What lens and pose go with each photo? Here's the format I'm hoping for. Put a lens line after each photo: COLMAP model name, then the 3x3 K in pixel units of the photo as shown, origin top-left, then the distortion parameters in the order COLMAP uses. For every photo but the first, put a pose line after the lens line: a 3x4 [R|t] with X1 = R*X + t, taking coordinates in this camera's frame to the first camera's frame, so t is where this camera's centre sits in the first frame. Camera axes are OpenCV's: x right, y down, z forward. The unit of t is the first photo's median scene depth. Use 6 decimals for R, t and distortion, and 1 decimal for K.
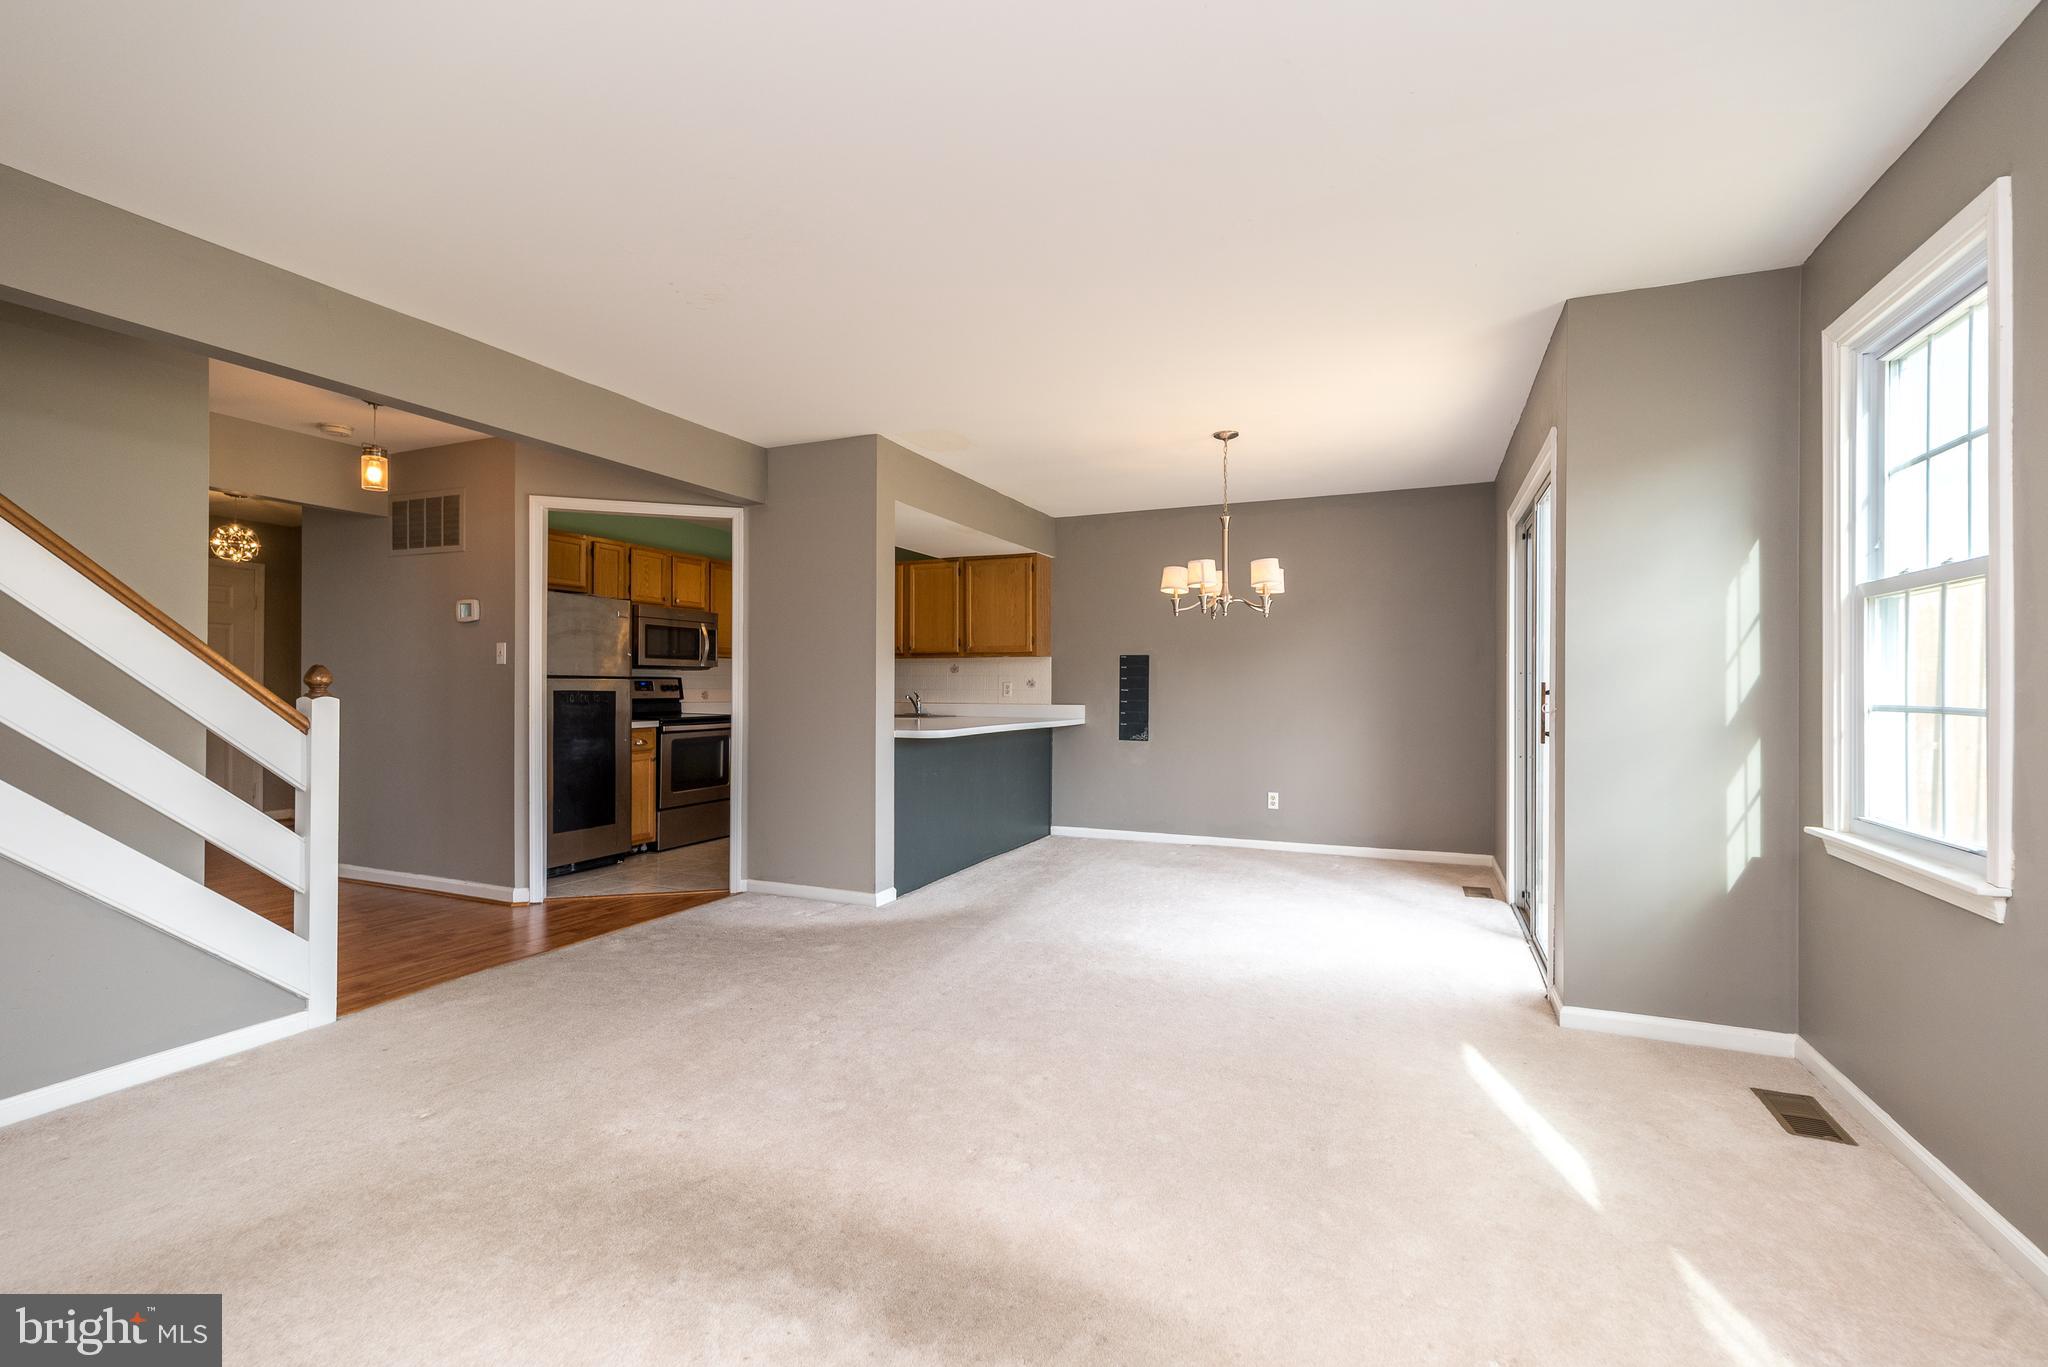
lens RADIAL K [[887.0, 0, 994.1], [0, 887.0, 727.4], [0, 0, 1]] dist [-0.000709, 0.000046]
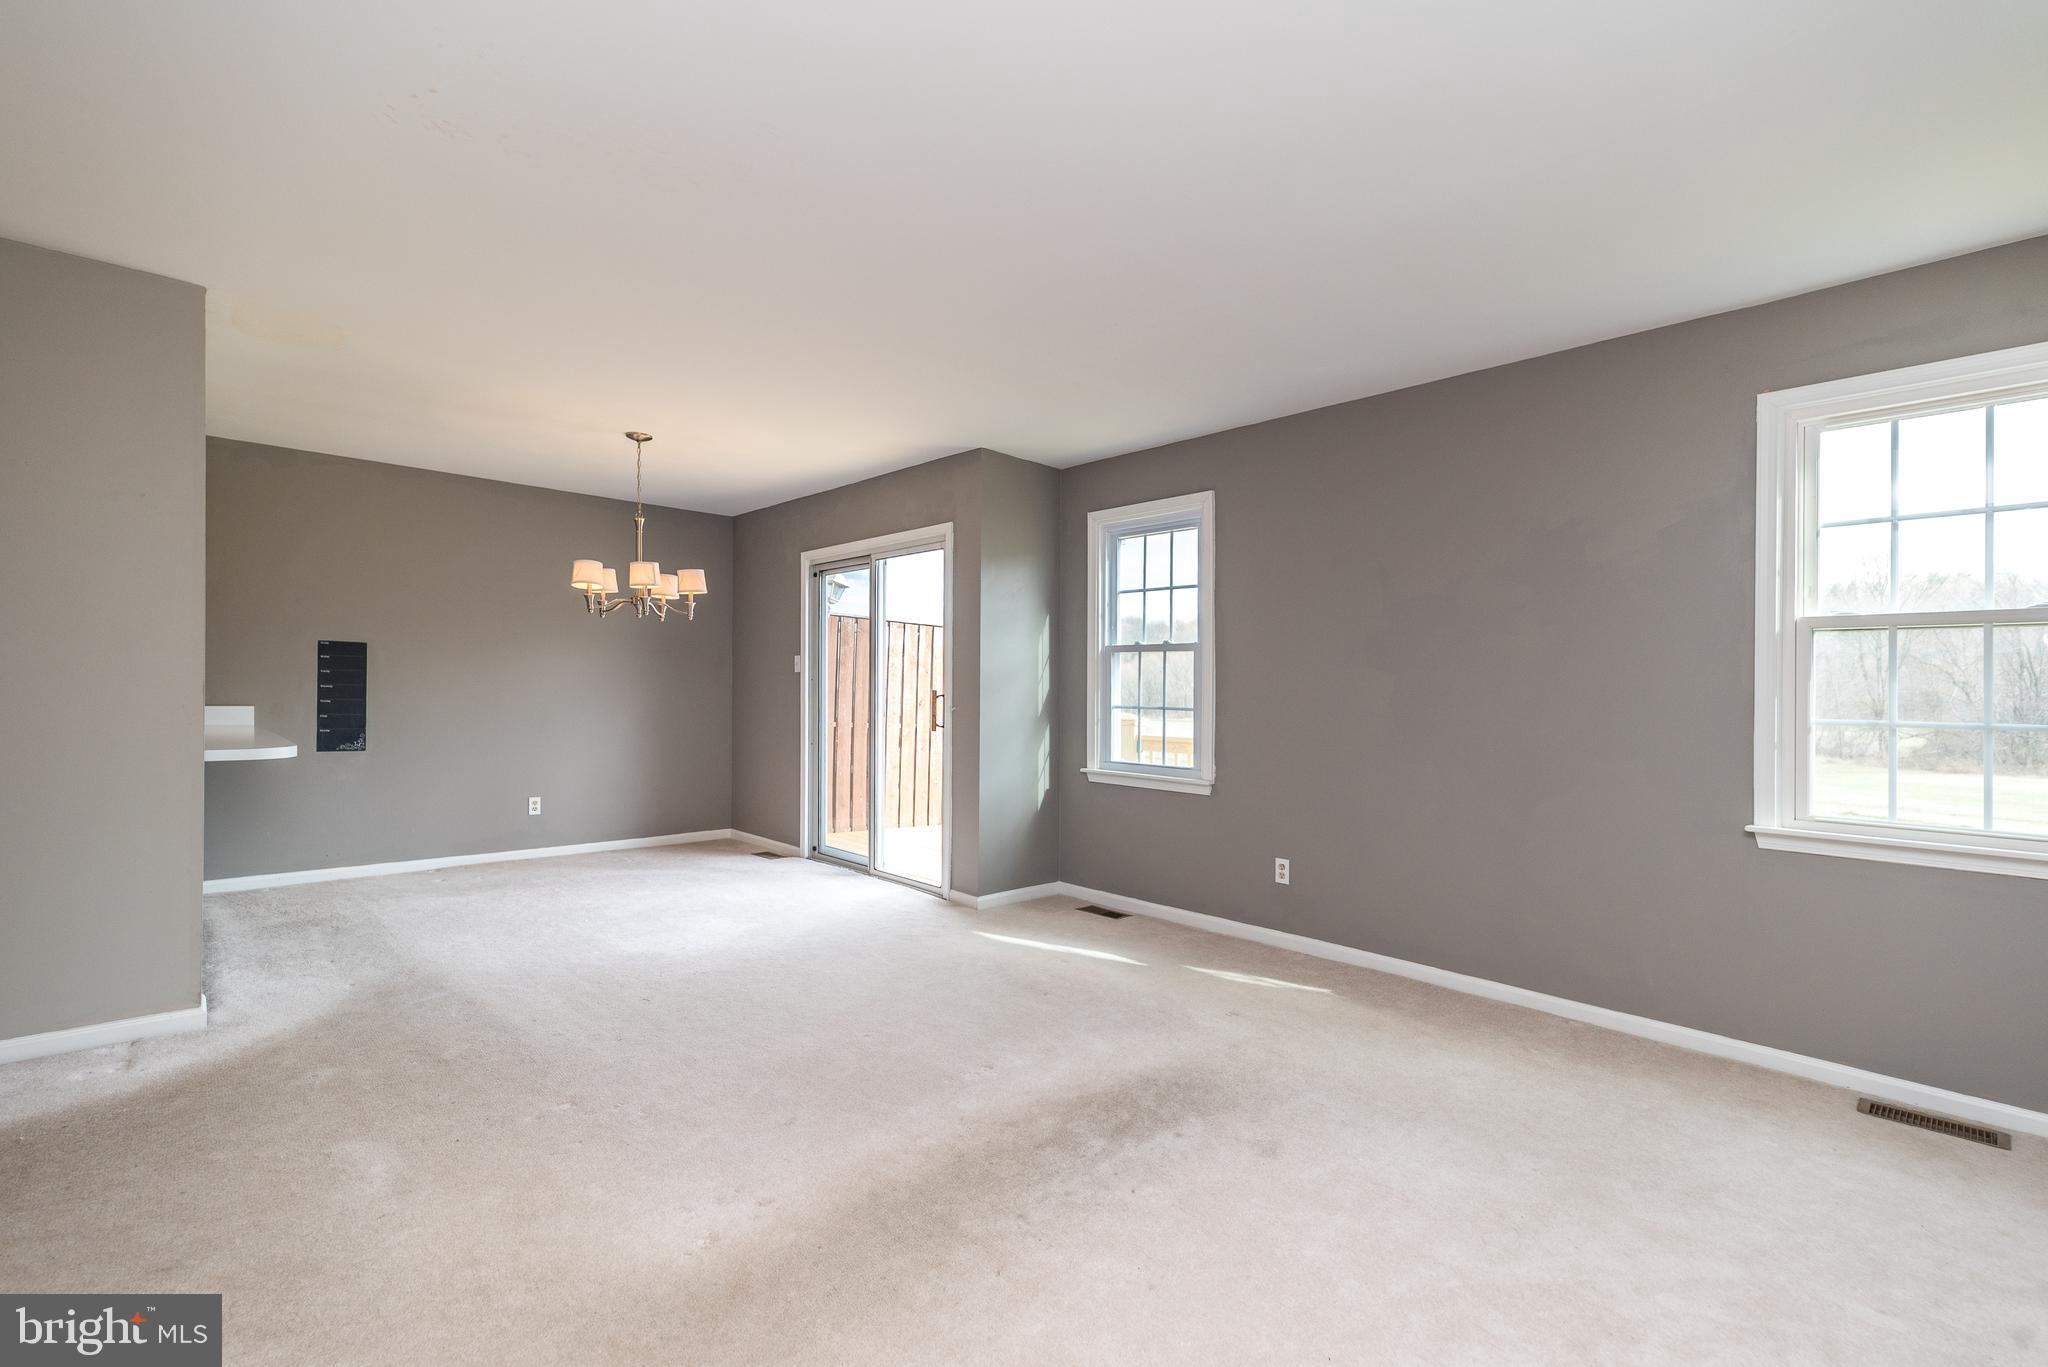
lens RADIAL K [[924.8, 0, 1042.9], [0, 924.8, 721.1], [0, 0, 1]] dist [0.000984, 0.000043]
pose [[0.364847, -0.026194, 0.930699, -0.440733], [0.024809, 0.999523, 0.018406, -0.013143], [-0.930737, 0.016374, 0.365323, 0.155660]]
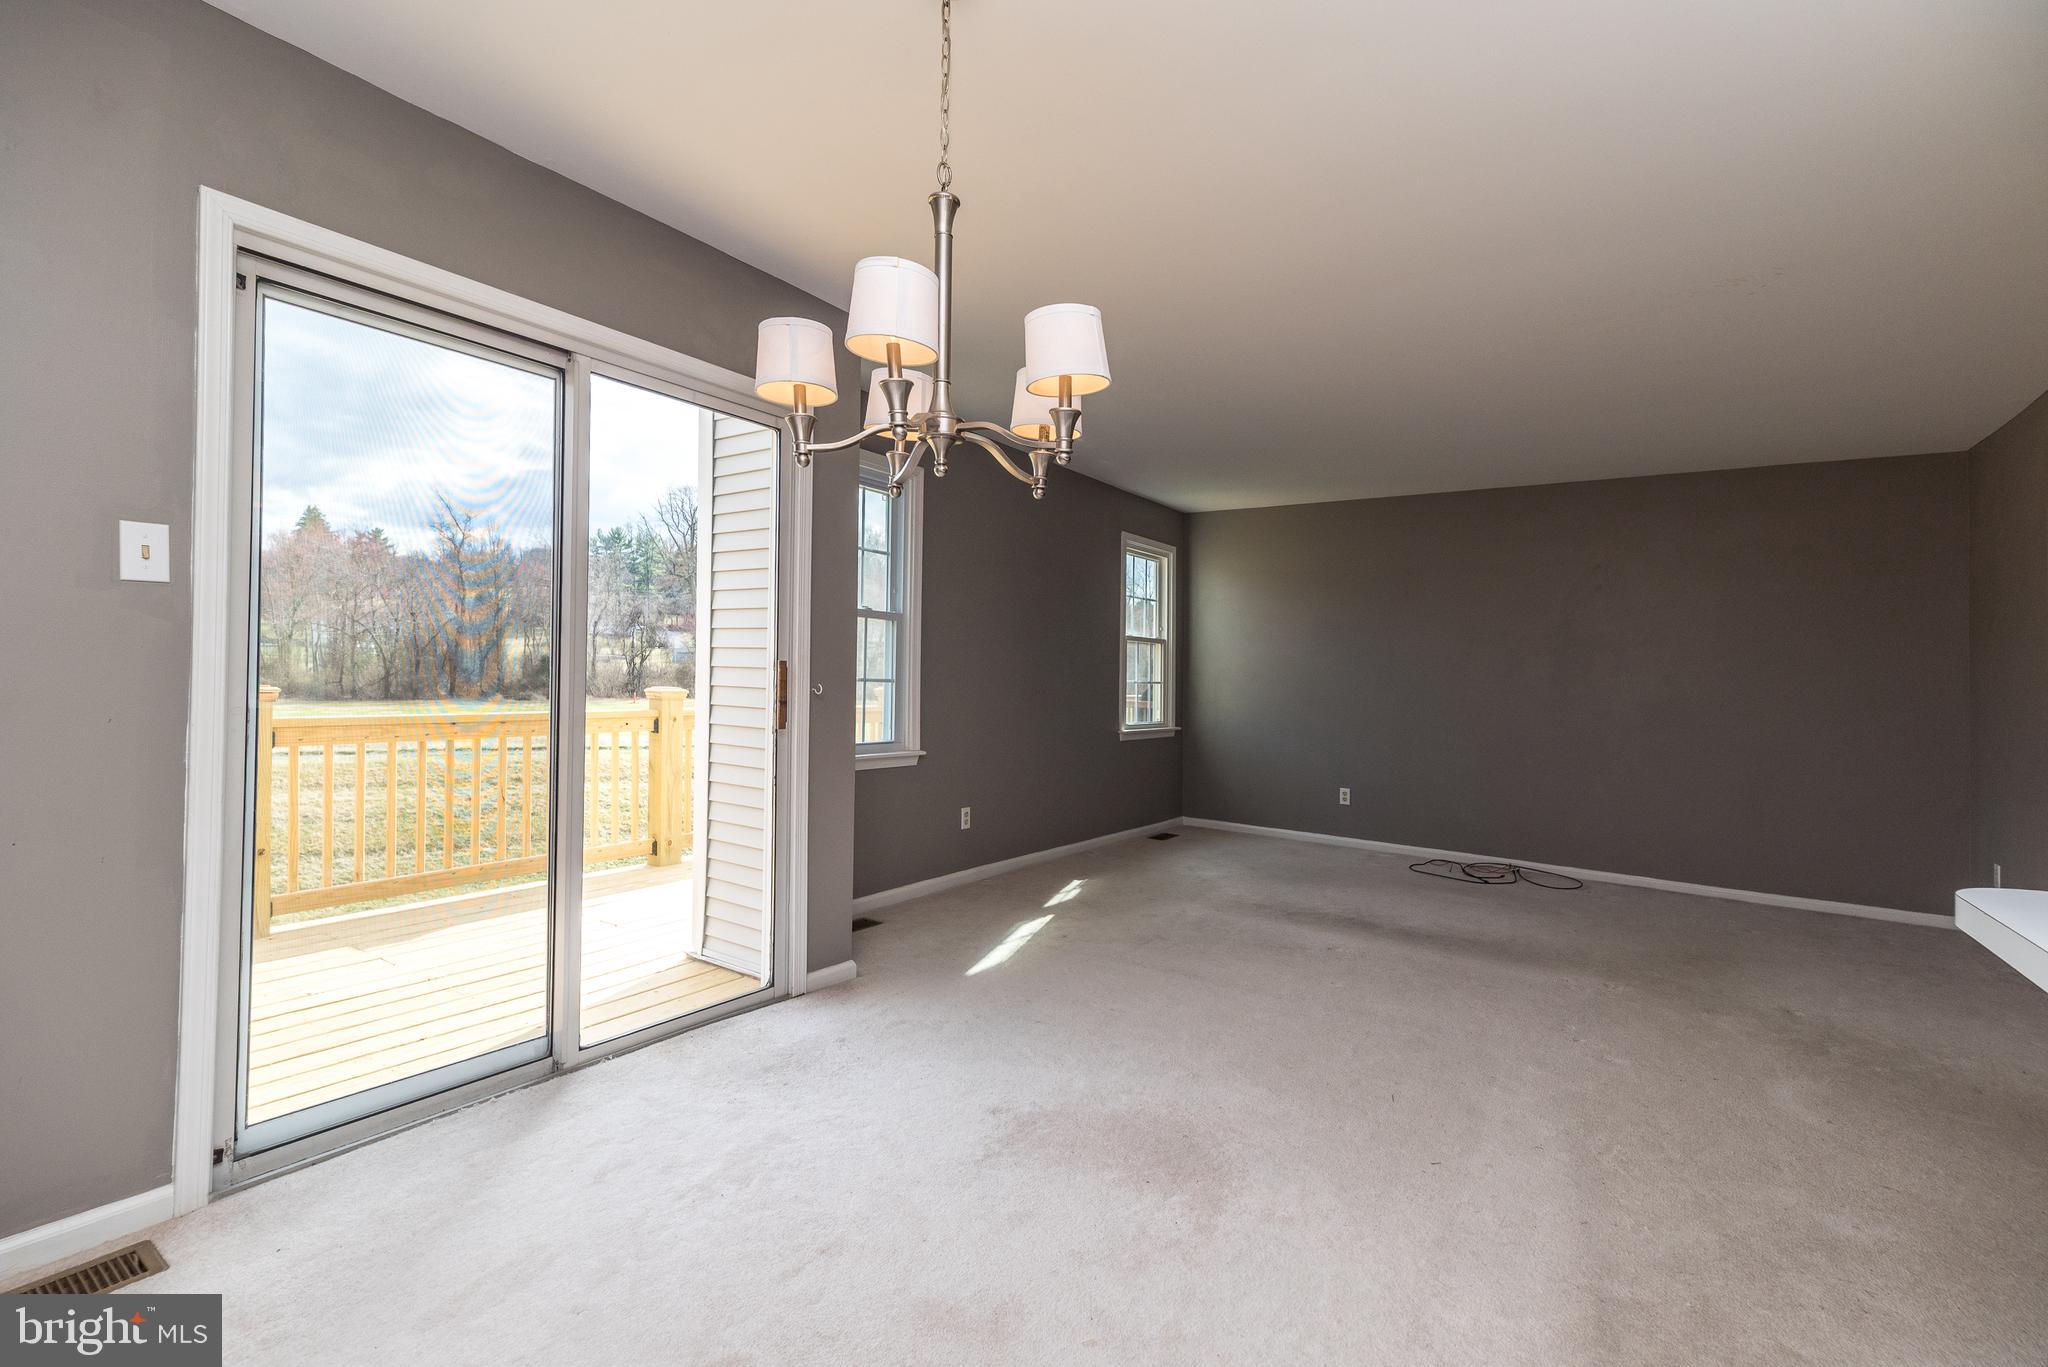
lens RADIAL K [[899.5, 0, 1015.3], [0, 899.5, 682.5], [0, 0, 1]] dist [-0.001051, -0.000099]
pose [[-0.983751, -0.039500, 0.175141, 0.143173], [-0.029881, 0.997914, 0.057226, -0.053164], [-0.177037, 0.051063, -0.982879, 1.094460]]
